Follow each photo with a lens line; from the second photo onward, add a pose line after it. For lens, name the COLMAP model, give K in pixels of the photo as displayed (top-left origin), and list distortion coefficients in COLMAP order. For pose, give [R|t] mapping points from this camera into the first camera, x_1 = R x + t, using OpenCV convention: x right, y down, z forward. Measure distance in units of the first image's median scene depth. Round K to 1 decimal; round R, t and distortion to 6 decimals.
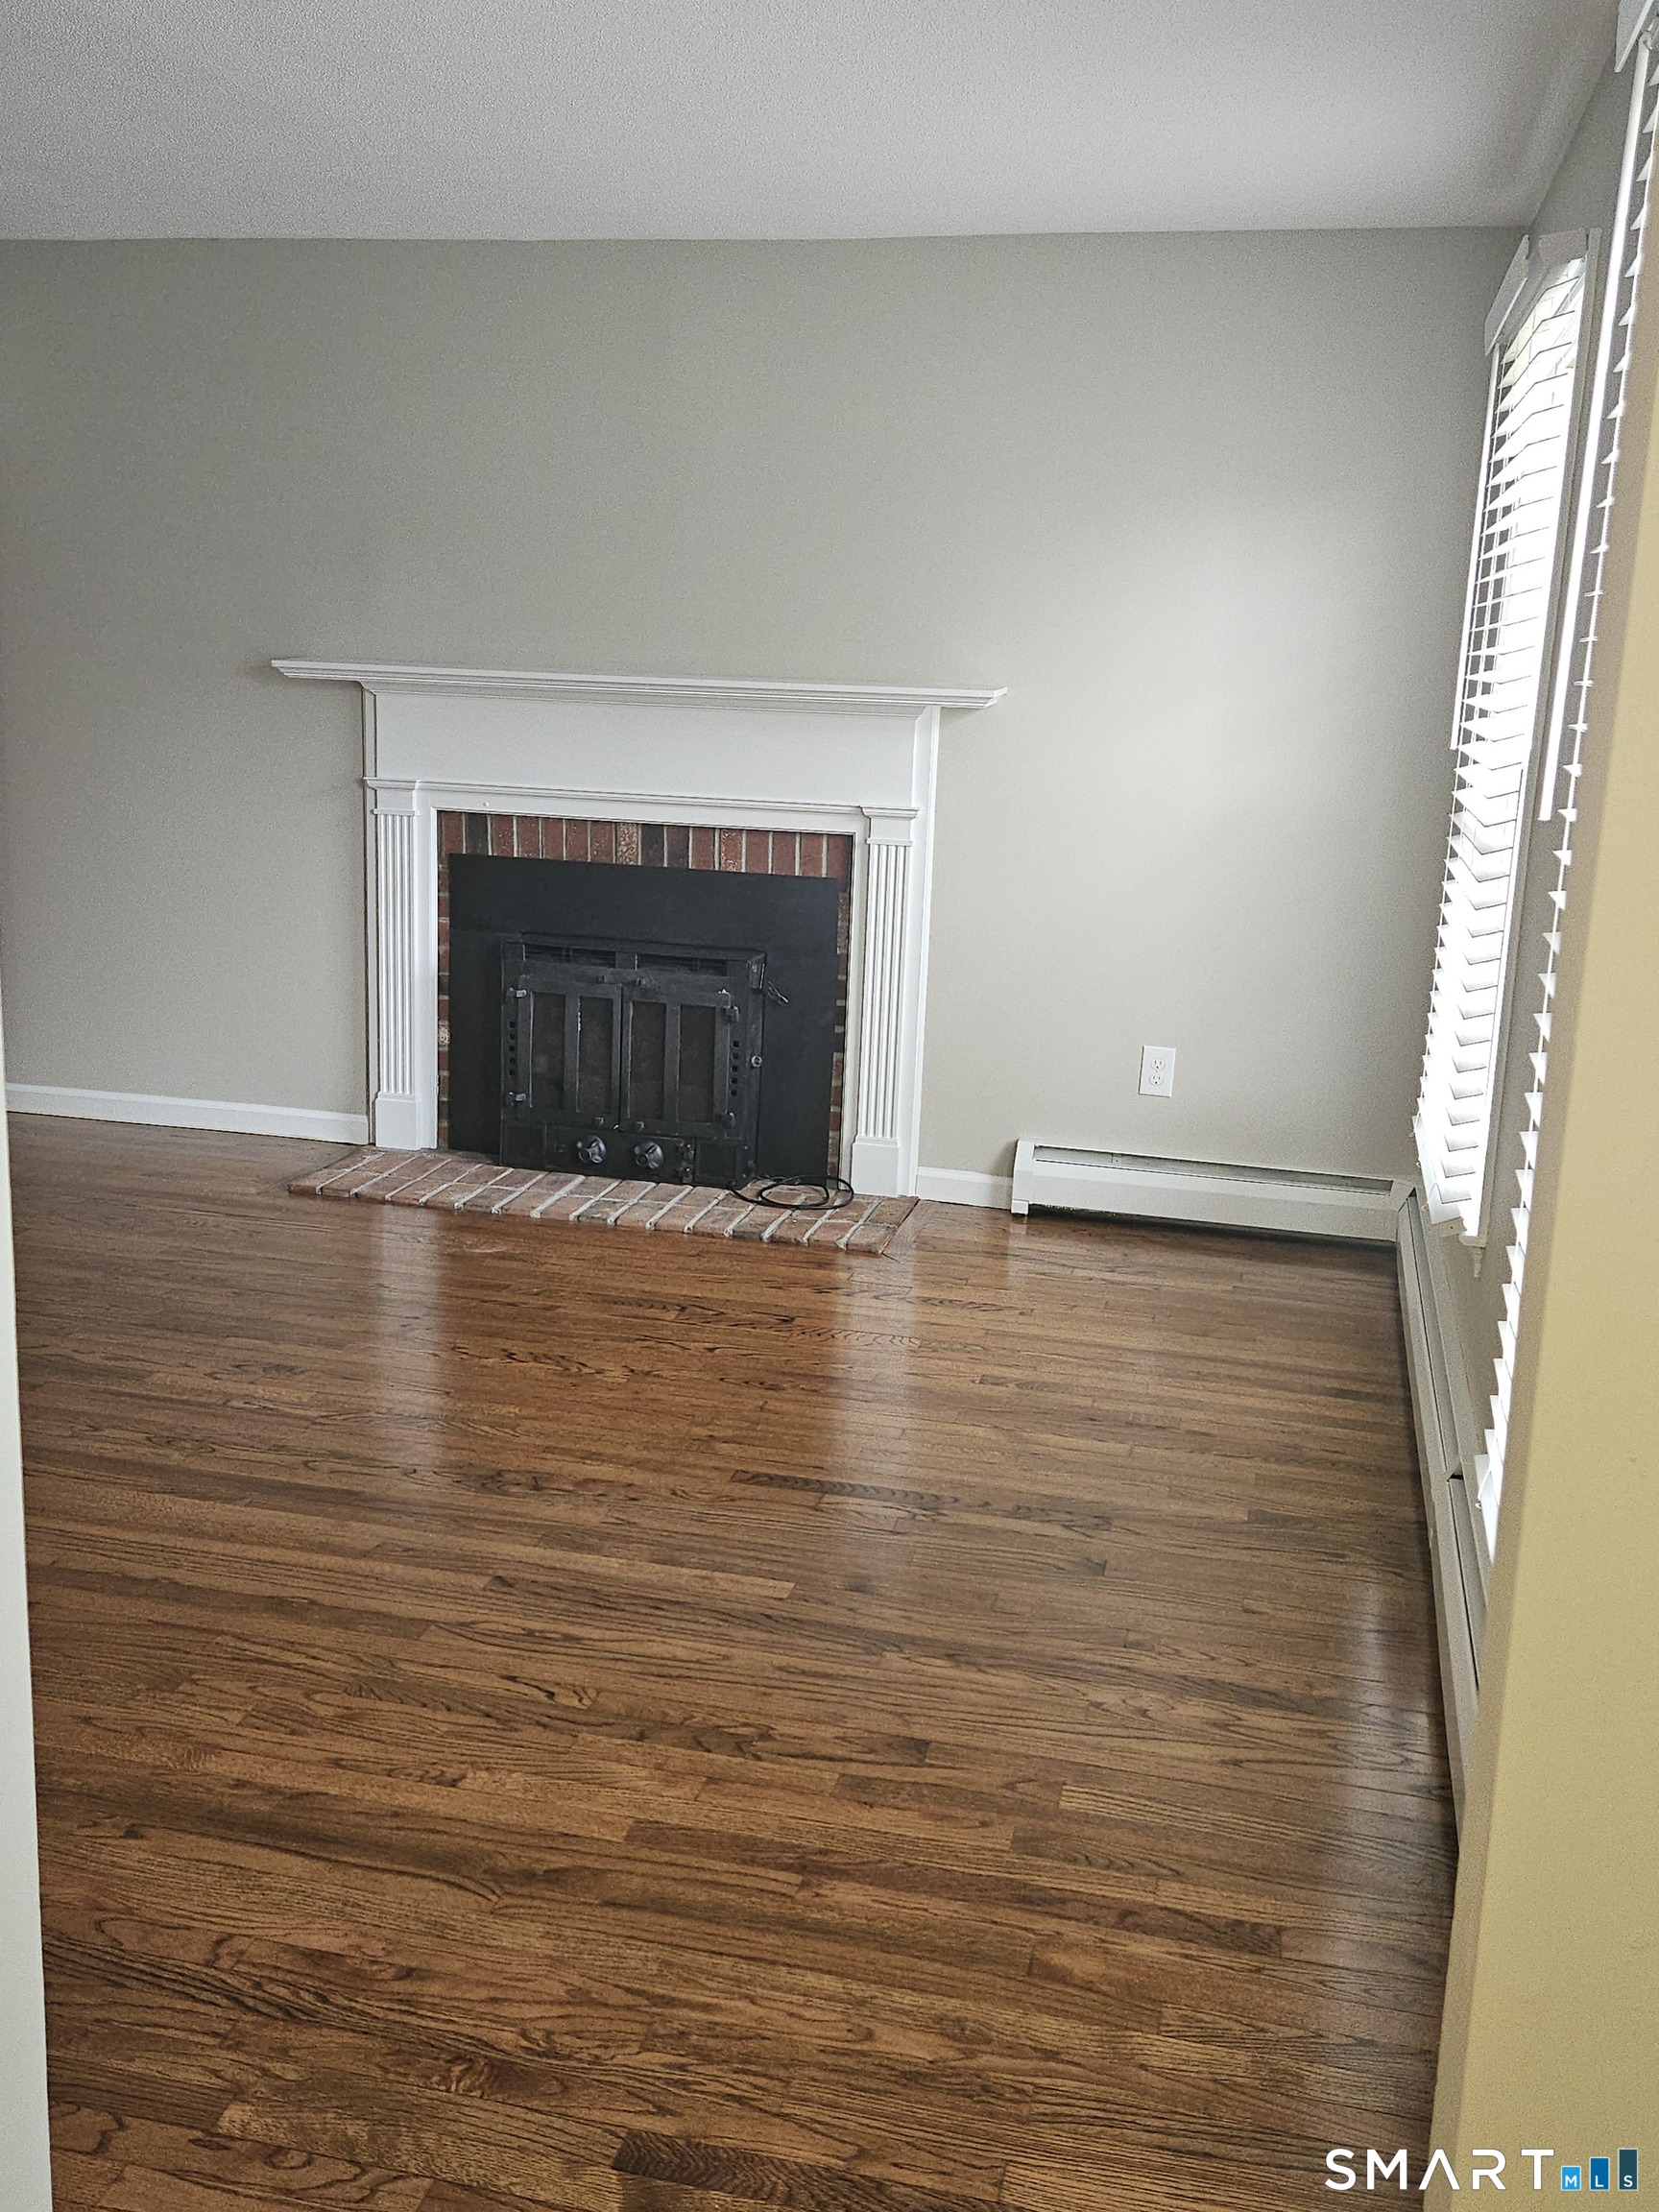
lens RADIAL K [[2027.2, 0, 829.5], [0, 2027.2, 1106.0], [0, 0, 1]] dist [0.087626, -0.096822]
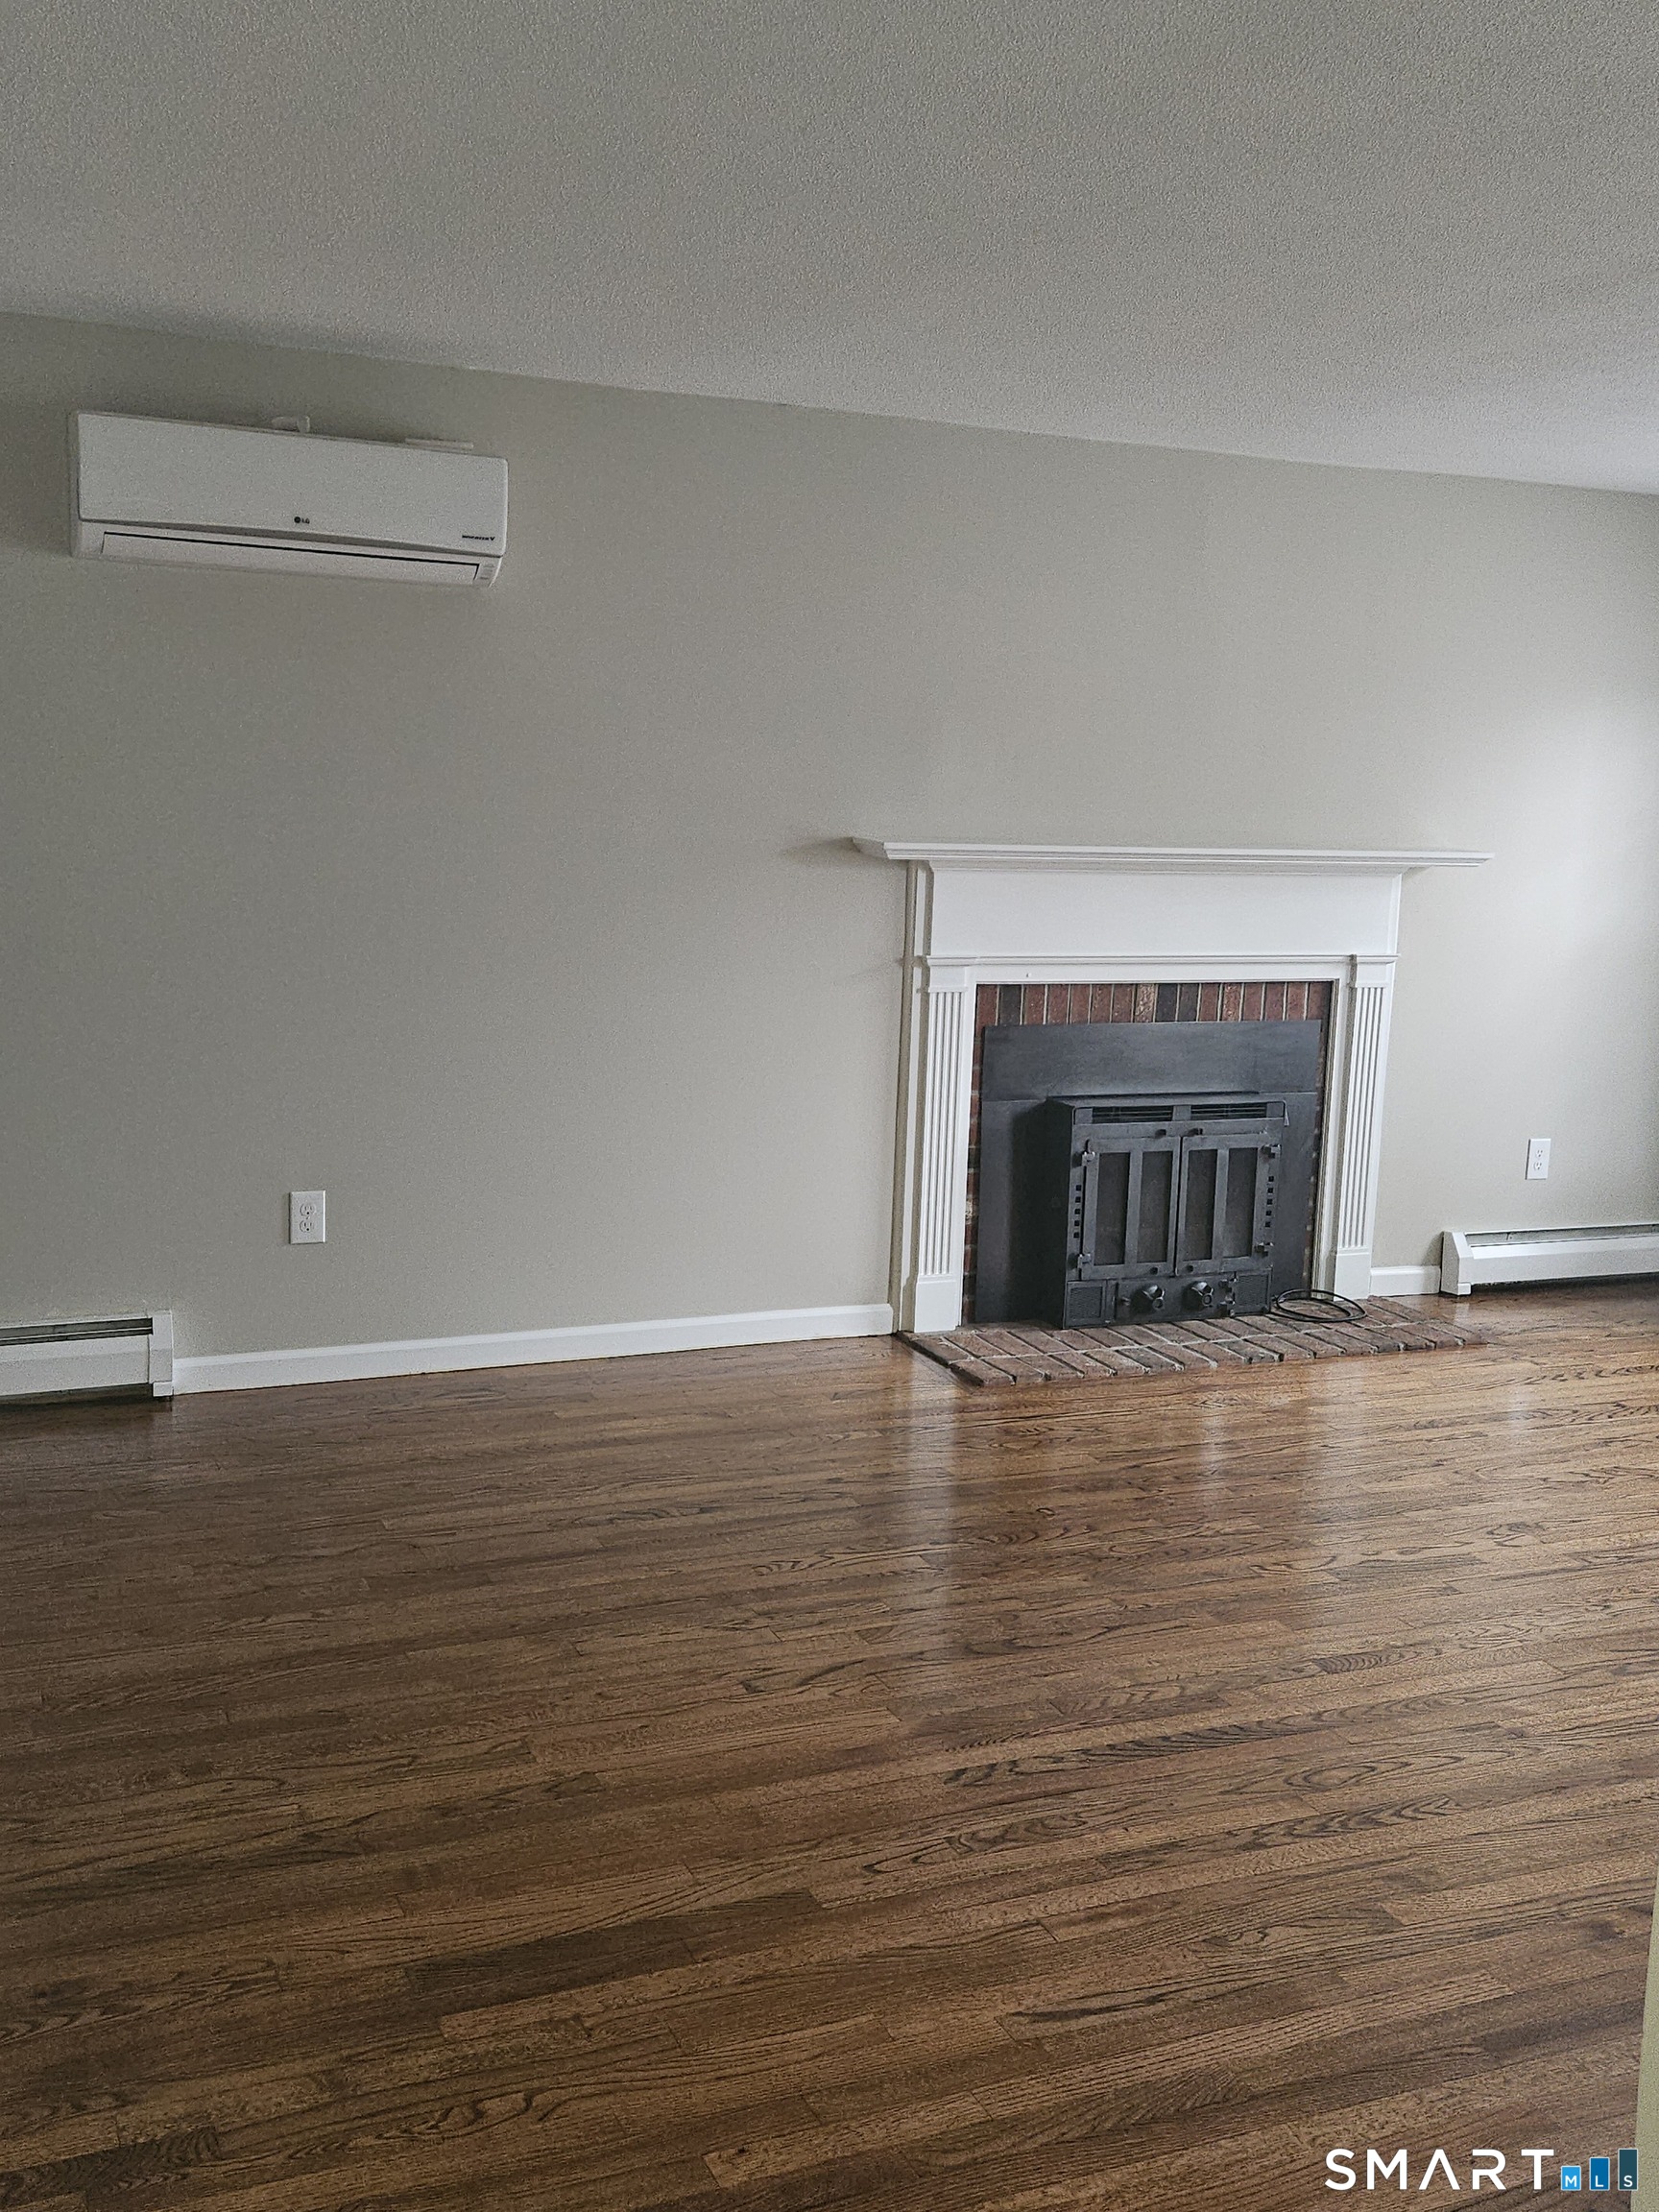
lens RADIAL K [[2027.2, 0, 829.5], [0, 2027.2, 1106.0], [0, 0, 1]] dist [0.087626, -0.096822]
pose [[0.808830, -0.101043, 0.579296, -0.848848], [0.125606, 0.992077, -0.002334, -0.094875], [-0.574471, 0.074651, 0.815114, 0.242729]]
